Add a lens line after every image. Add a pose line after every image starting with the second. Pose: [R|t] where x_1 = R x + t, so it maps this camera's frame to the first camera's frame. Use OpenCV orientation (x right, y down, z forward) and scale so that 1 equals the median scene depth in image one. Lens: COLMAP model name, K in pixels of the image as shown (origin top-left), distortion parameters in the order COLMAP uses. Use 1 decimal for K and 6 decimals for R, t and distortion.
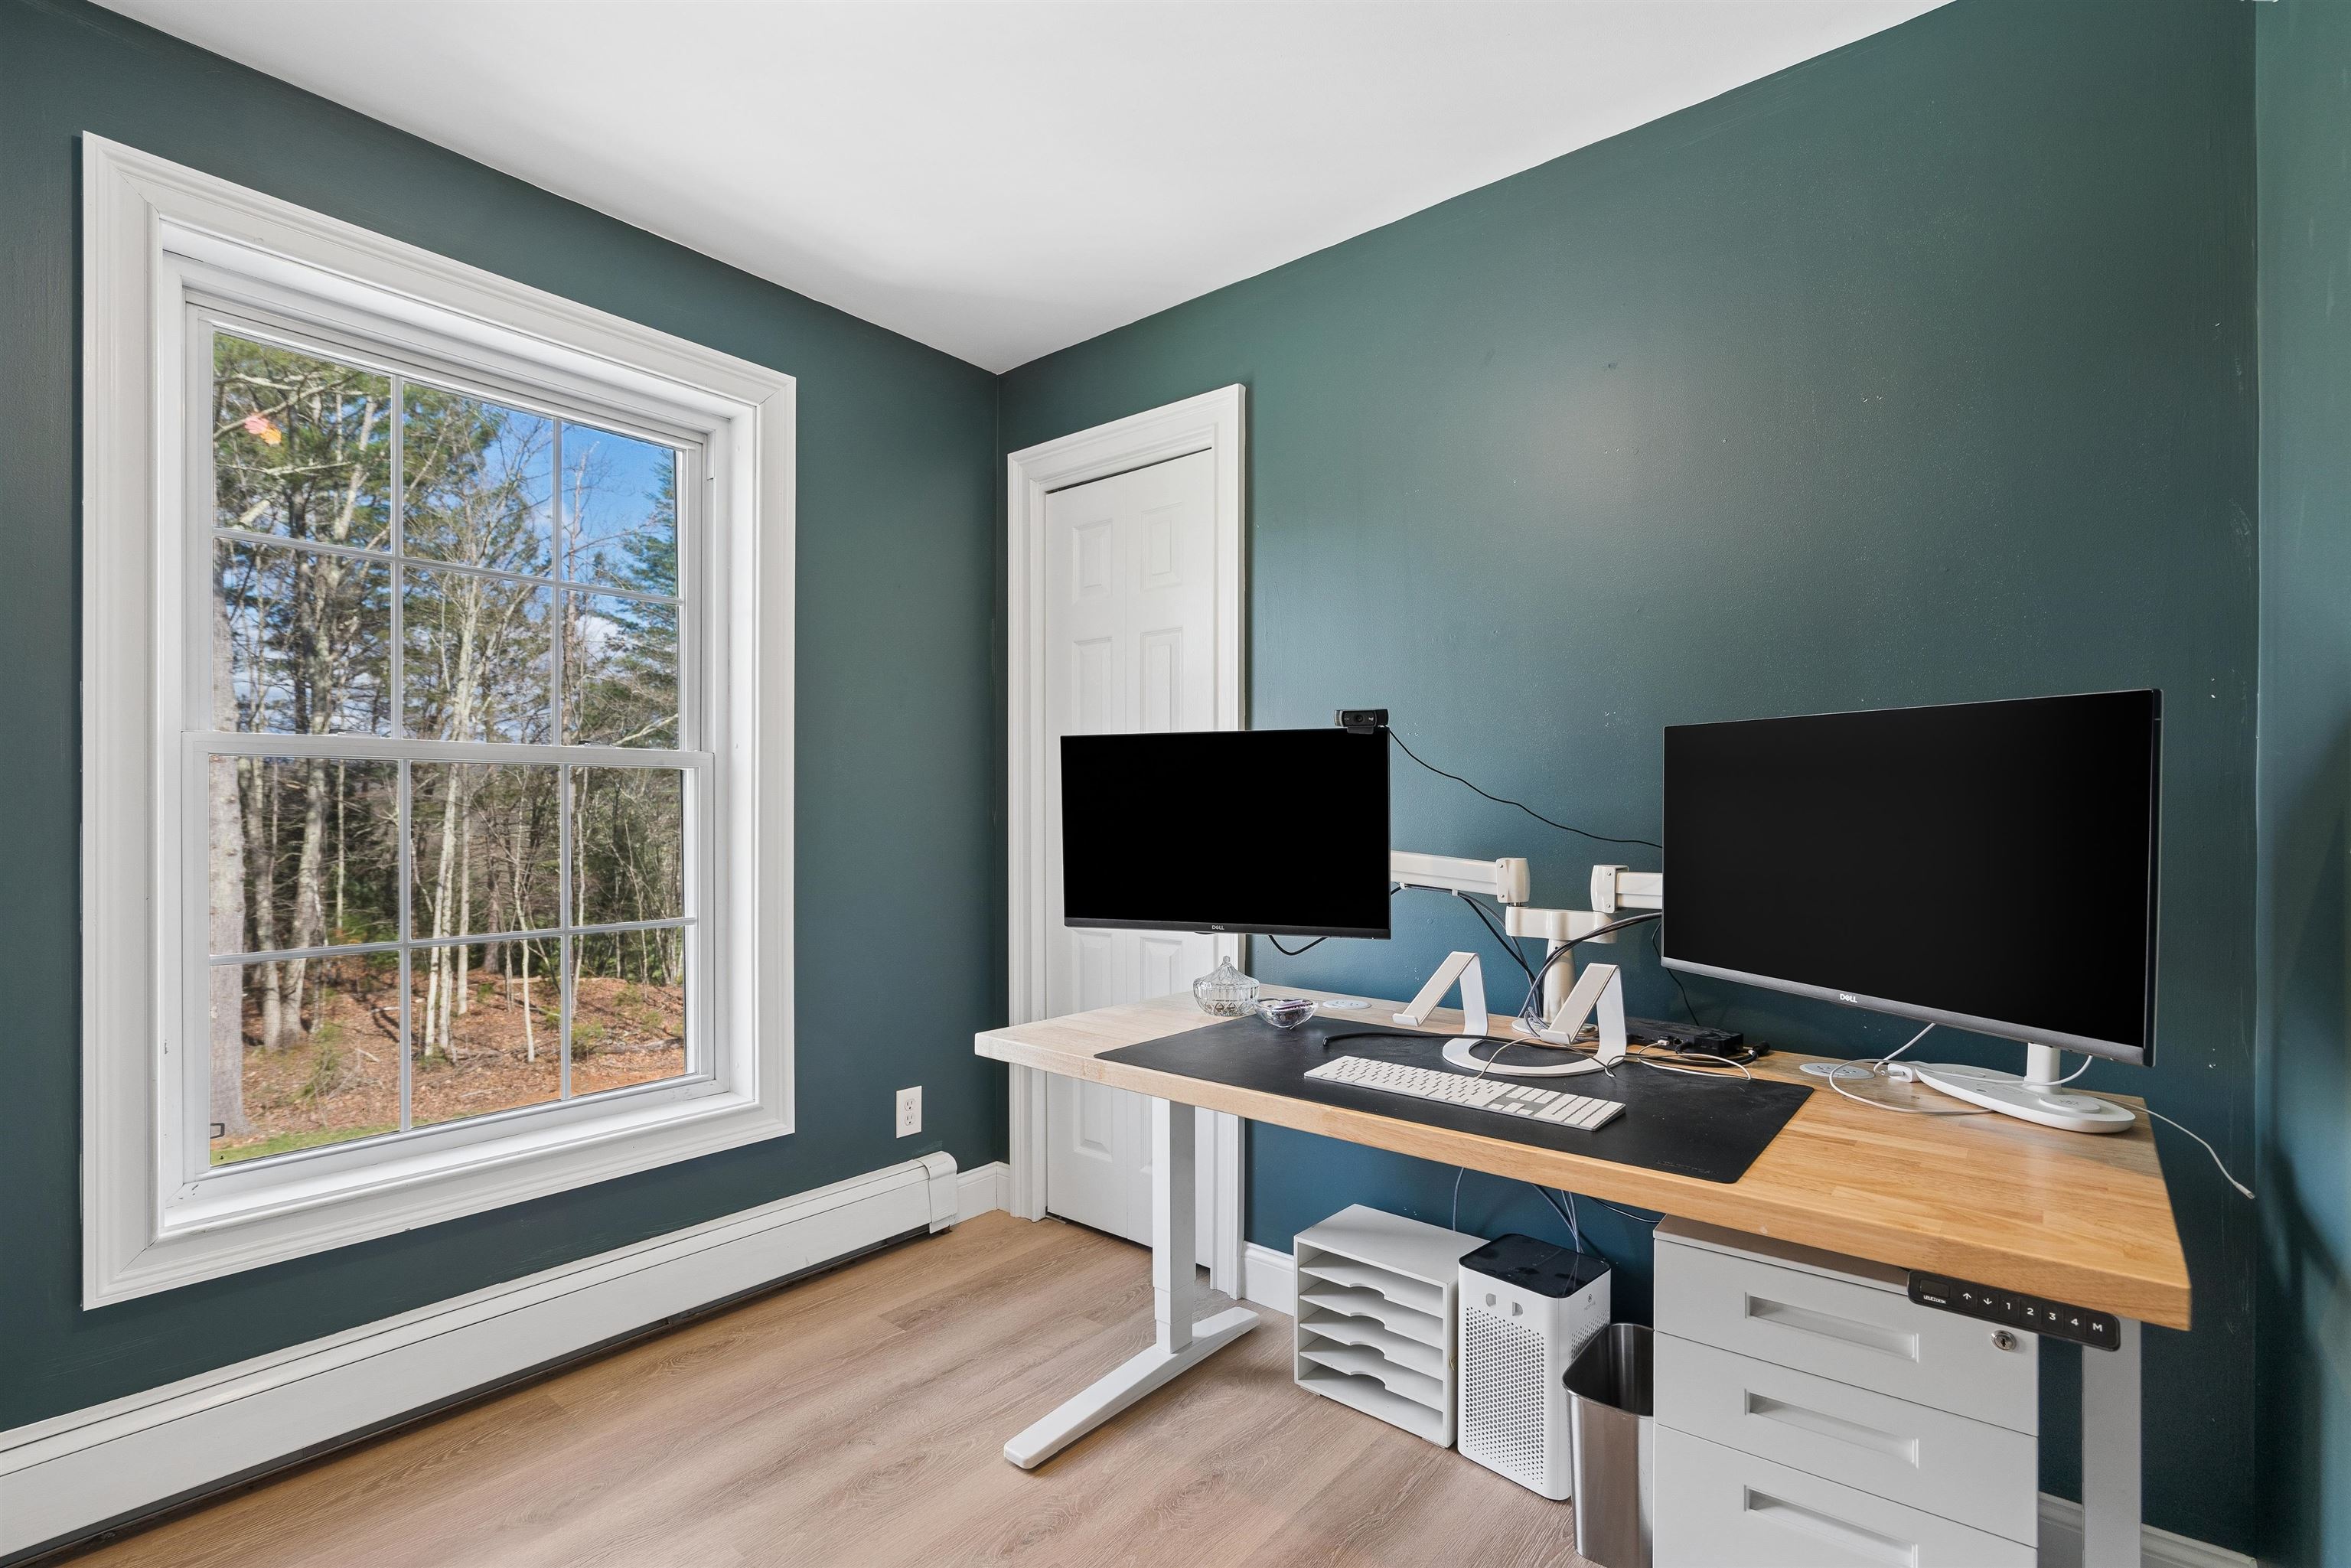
lens RADIAL K [[1072.1, 0, 1162.7], [0, 1072.1, 797.9], [0, 0, 1]] dist [-0.011936, 0.007924]
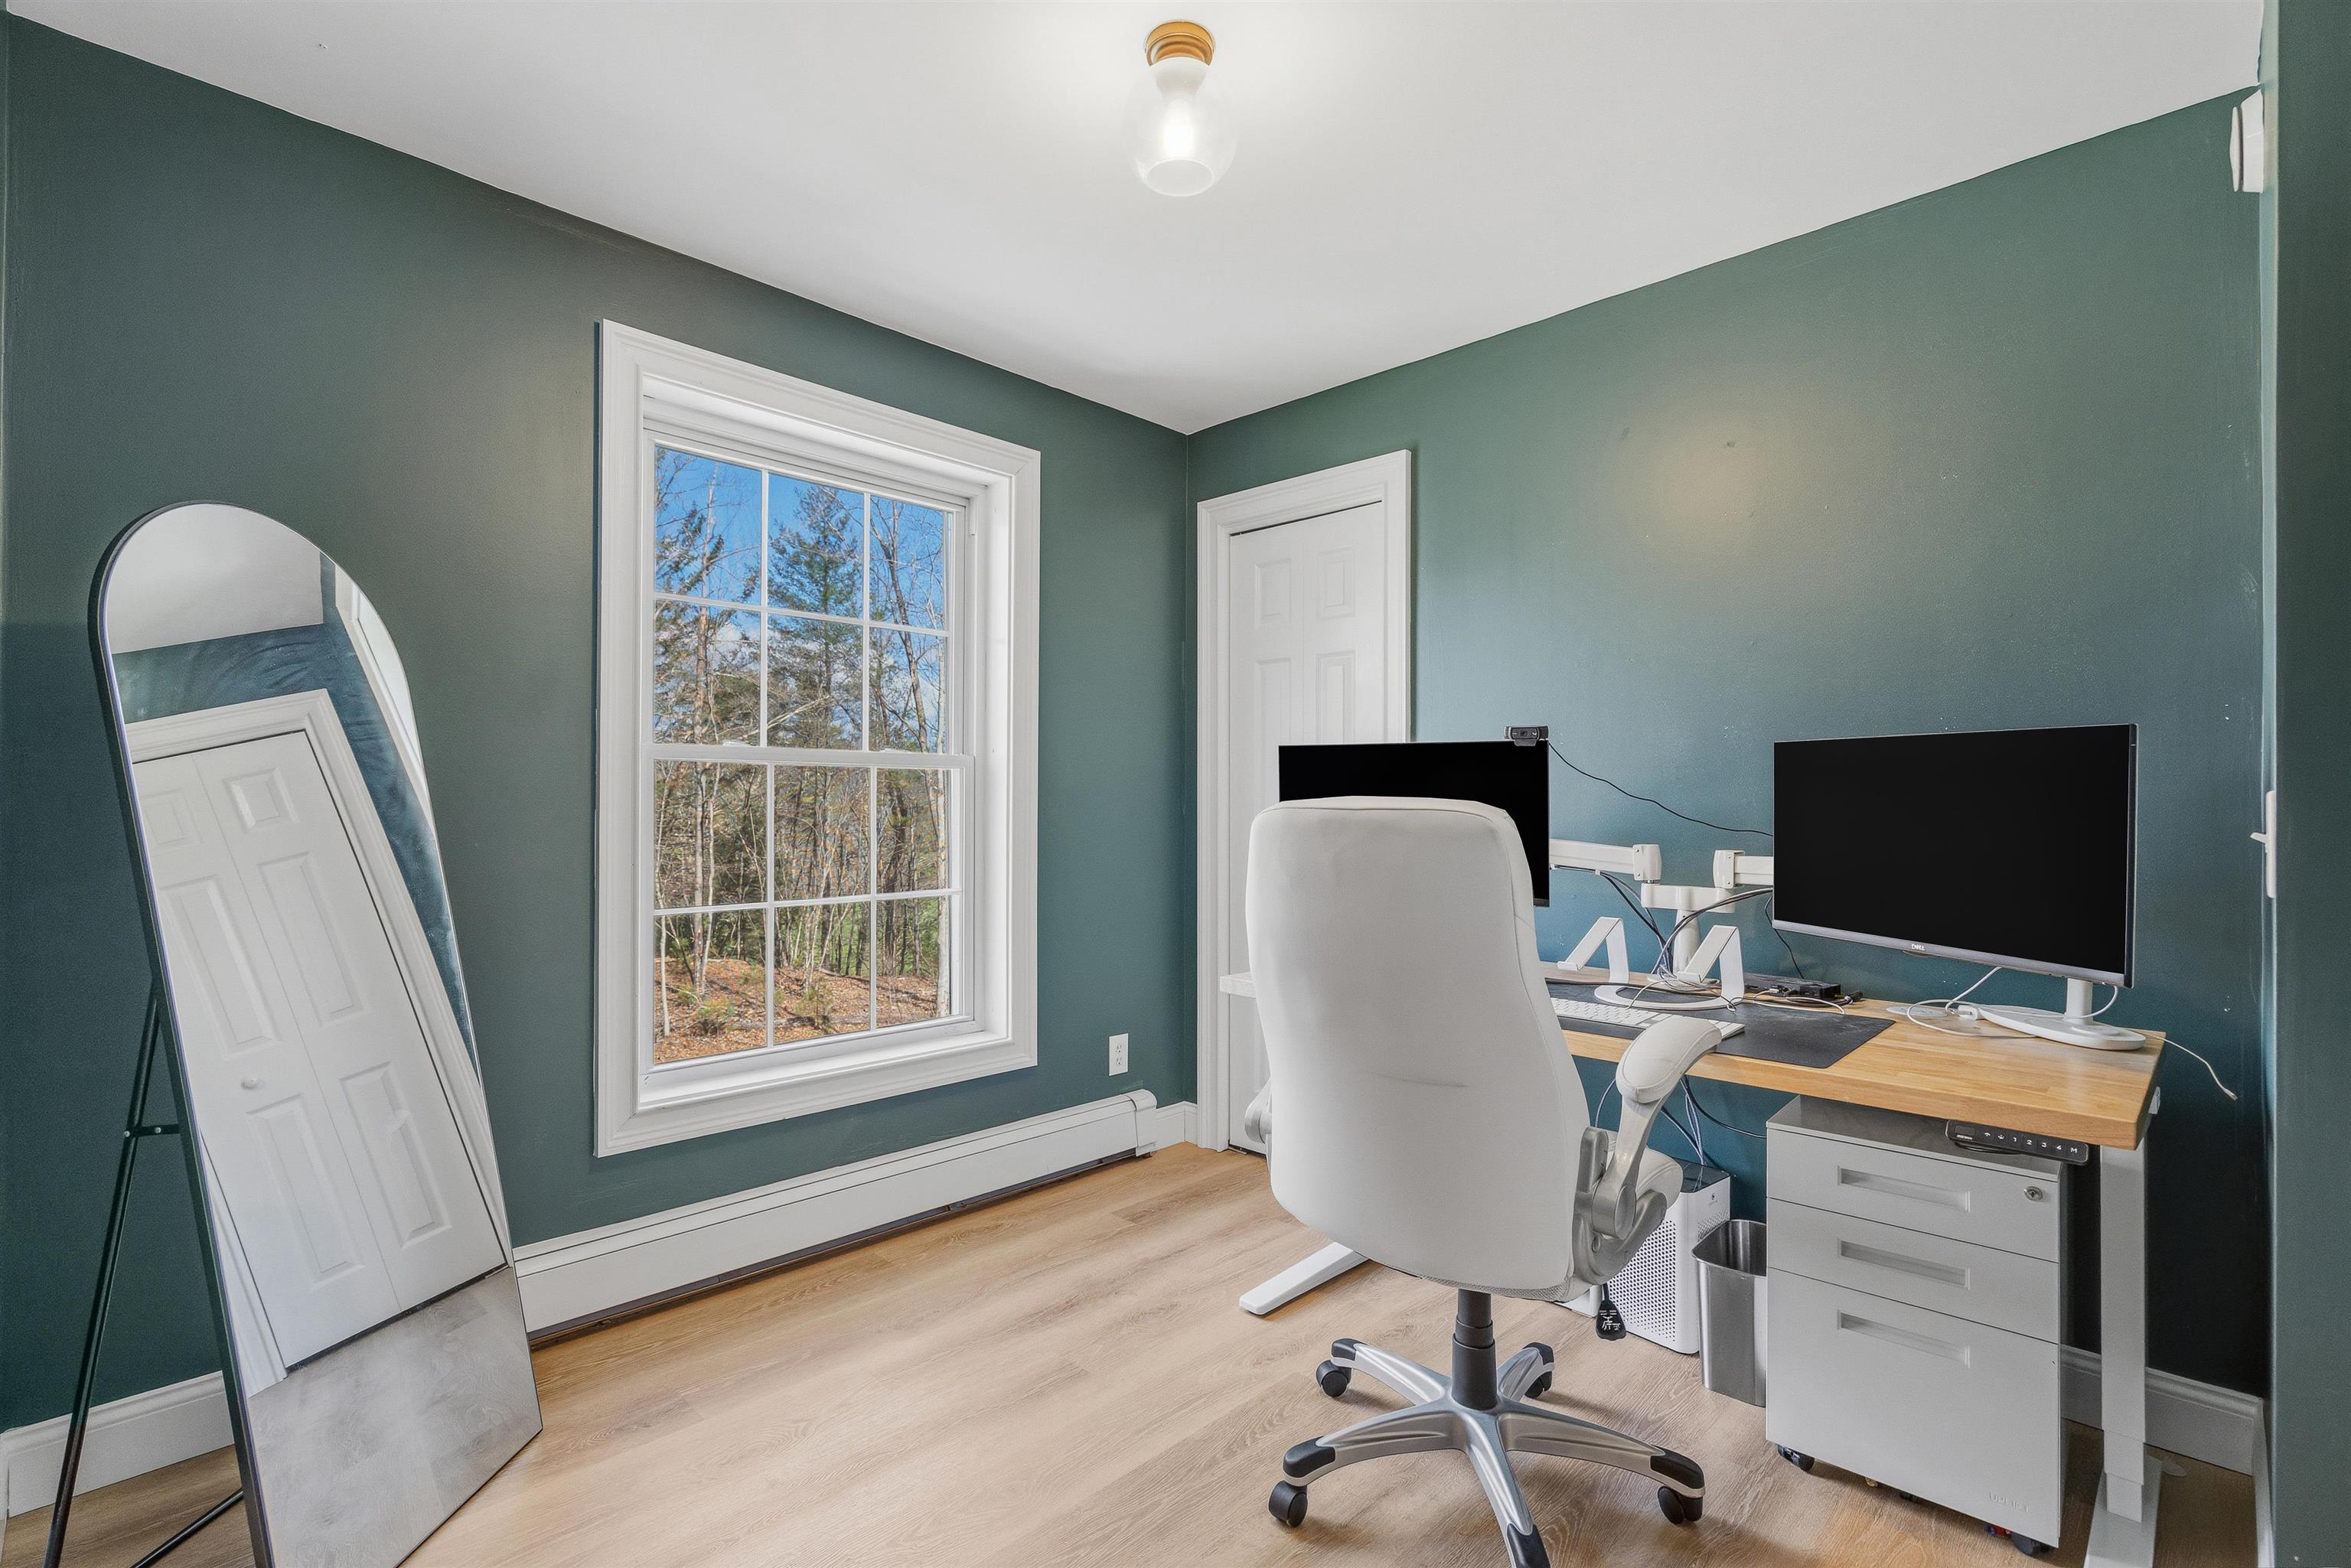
lens RADIAL K [[1067.1, 0, 1164.0], [0, 1067.1, 783.7], [0, 0, 1]] dist [-0.010752, 0.009551]
pose [[0.996509, 0.003298, -0.083417, -0.128972], [-0.003843, 0.999972, -0.006377, -0.003982], [0.083393, 0.006675, 0.996494, -0.277611]]
